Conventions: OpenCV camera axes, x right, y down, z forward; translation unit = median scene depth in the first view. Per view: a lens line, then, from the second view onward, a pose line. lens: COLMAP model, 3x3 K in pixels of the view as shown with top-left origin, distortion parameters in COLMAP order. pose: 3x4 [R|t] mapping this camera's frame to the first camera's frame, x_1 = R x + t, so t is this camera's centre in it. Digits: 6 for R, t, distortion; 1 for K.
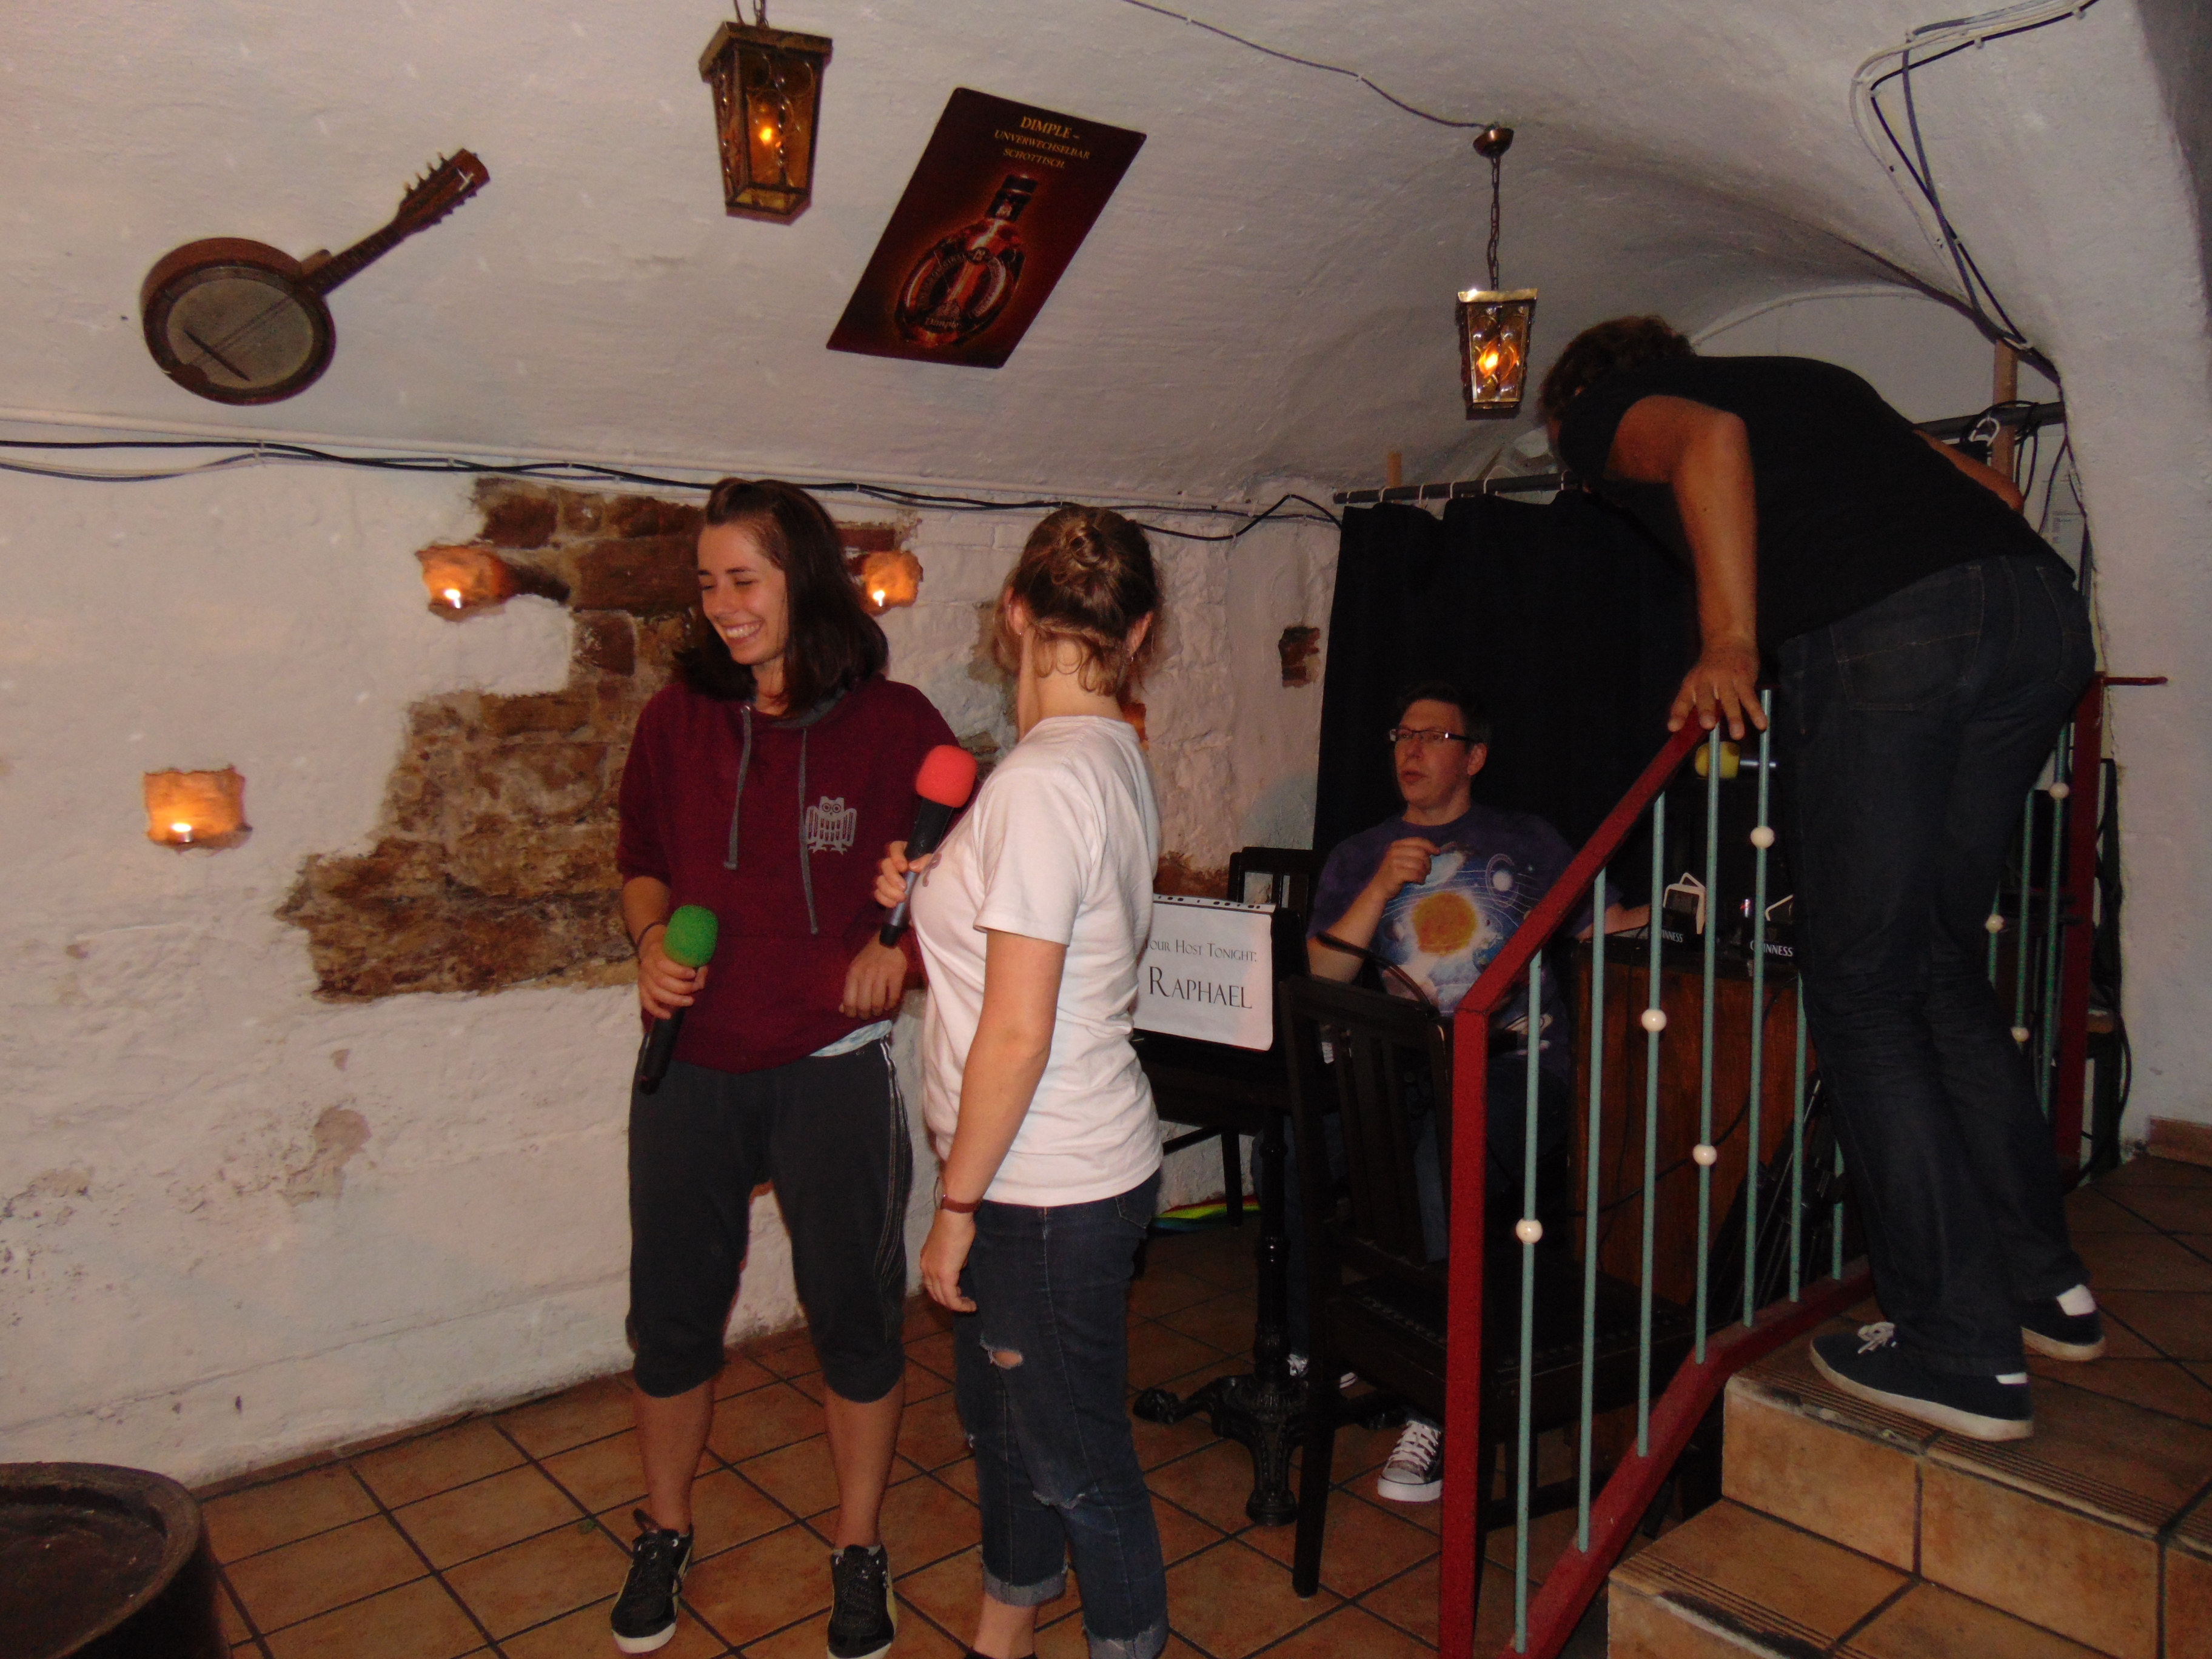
lens RADIAL K [[1668.9, 0, 1103.6], [0, 1668.9, 821.1], [0, 0, 1]] dist [-0.024155, 0.068630]
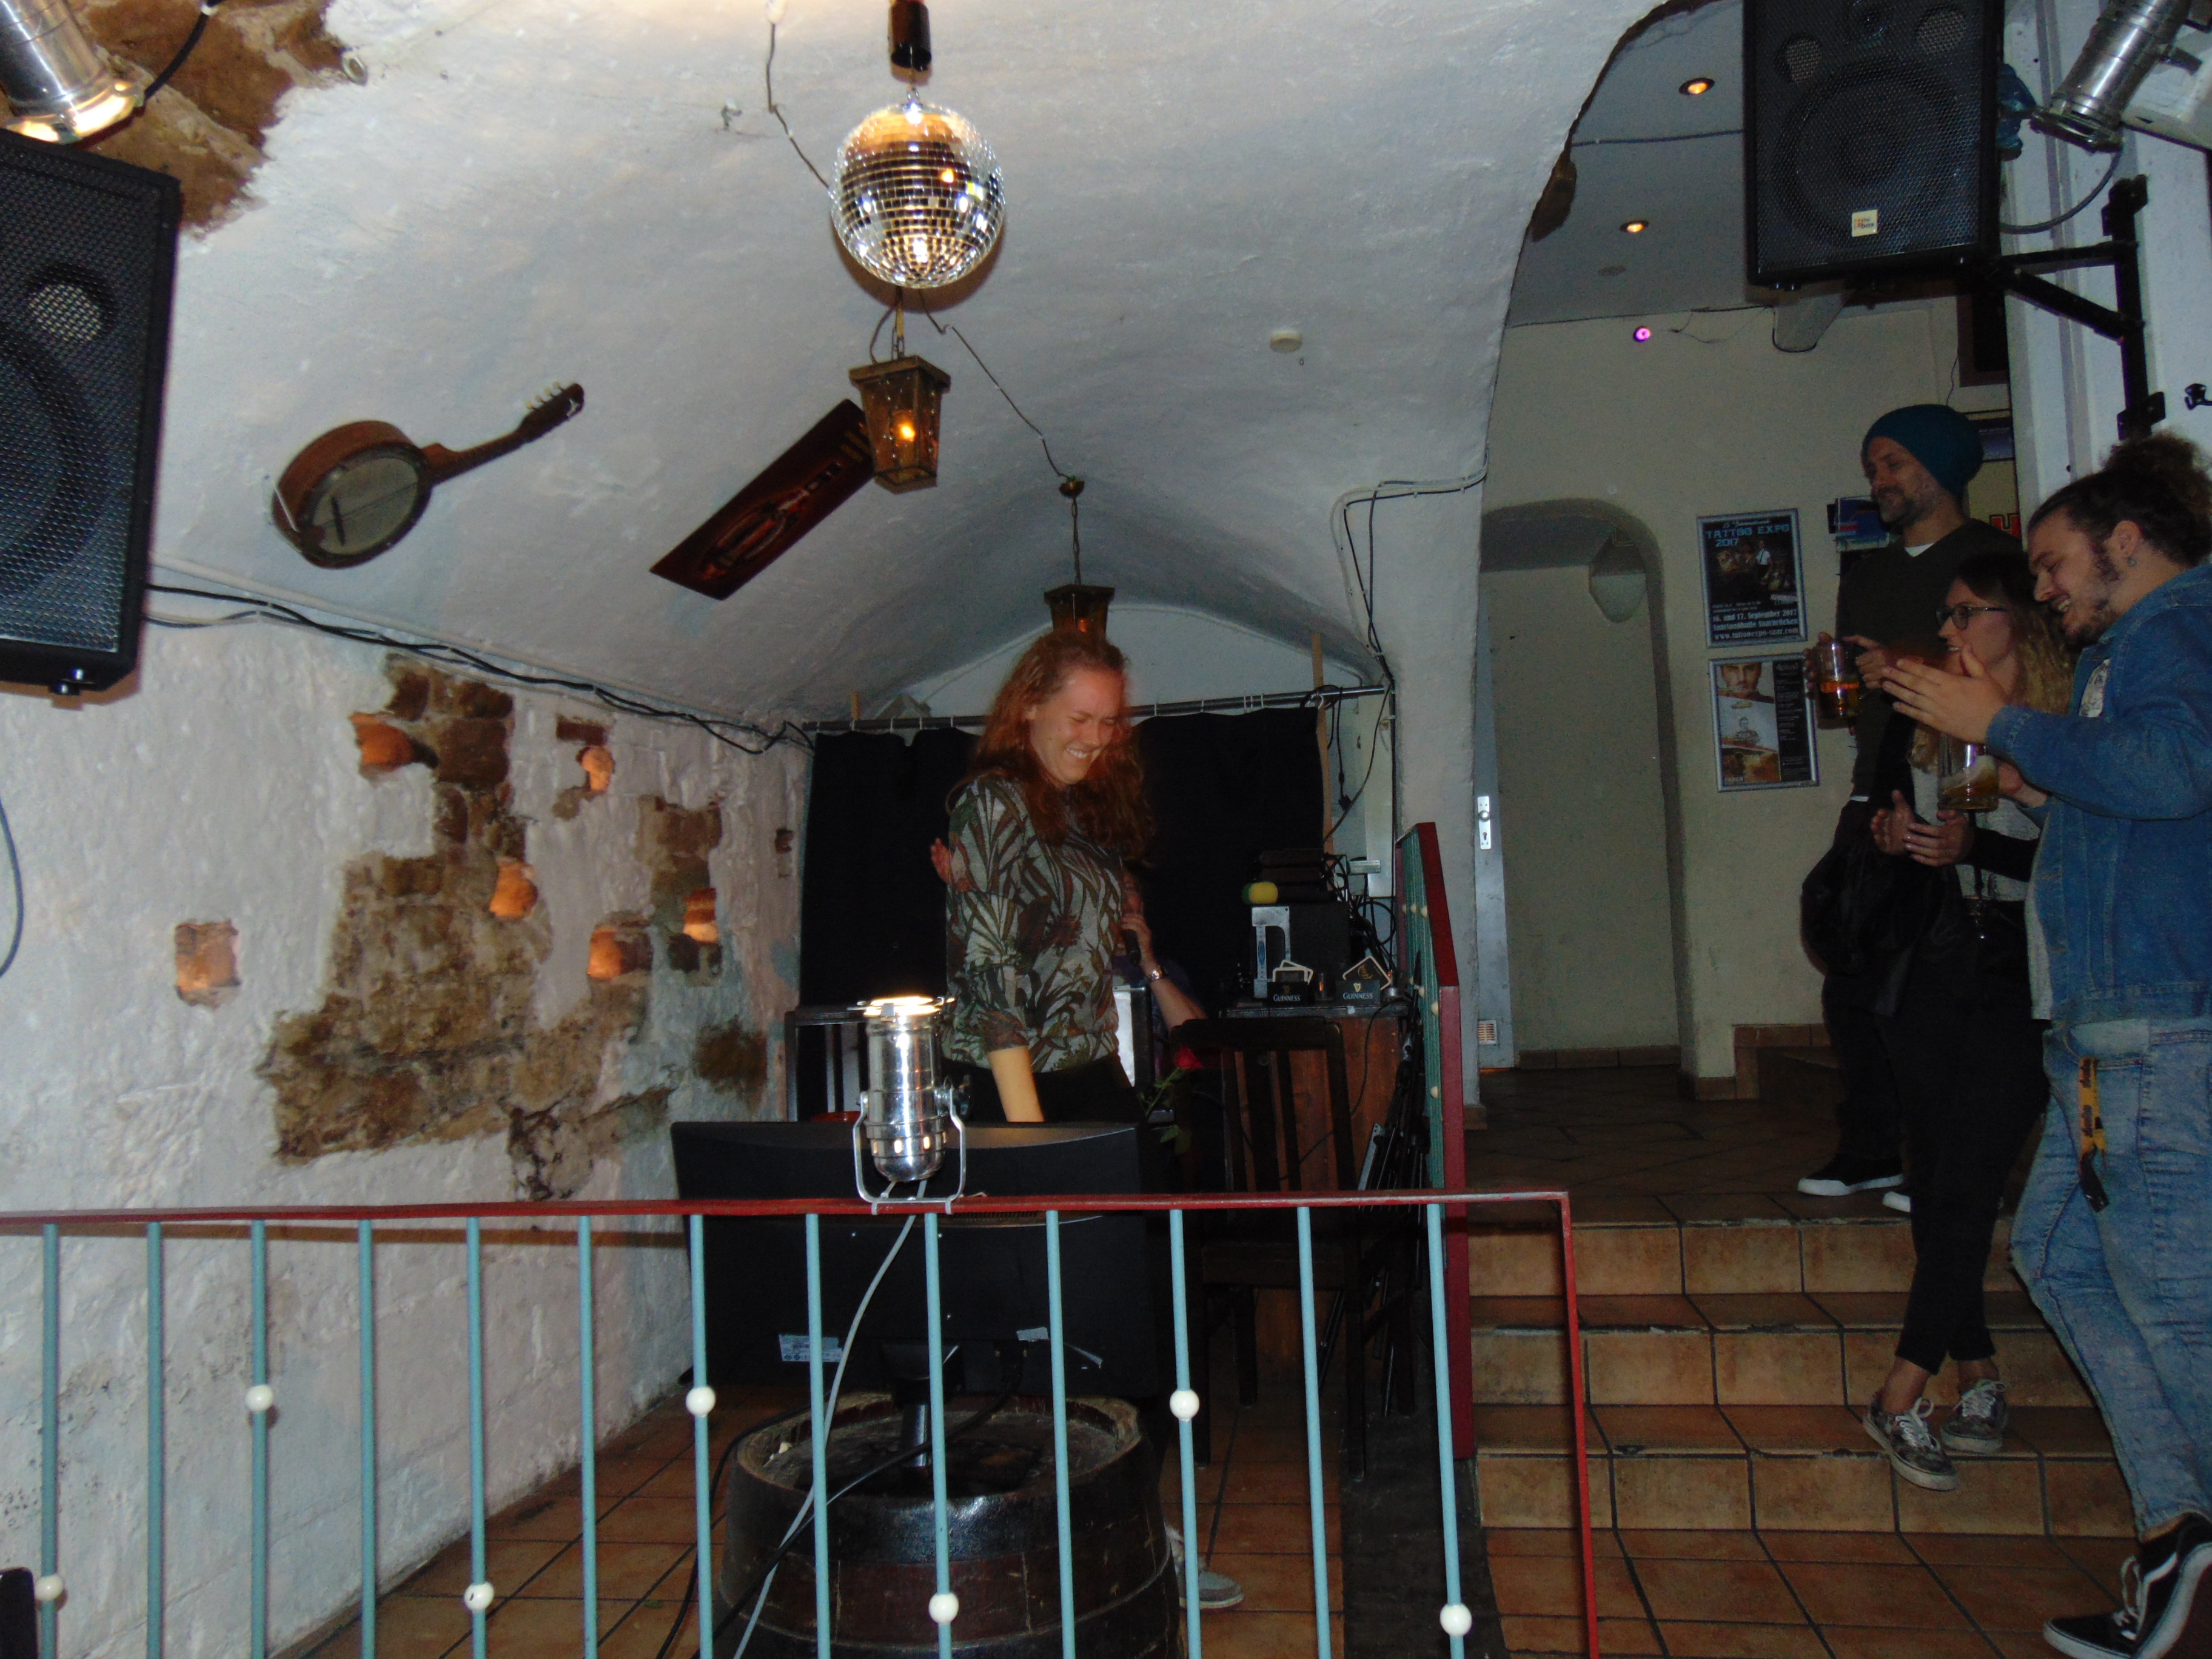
lens RADIAL K [[1668.9, 0, 1103.6], [0, 1668.9, 821.1], [0, 0, 1]] dist [-0.024155, 0.068630]
pose [[0.746446, 0.015420, 0.665267, -0.728199], [0.092717, 0.987570, -0.126921, 0.075633], [-0.658955, 0.156421, 0.735738, -0.062872]]
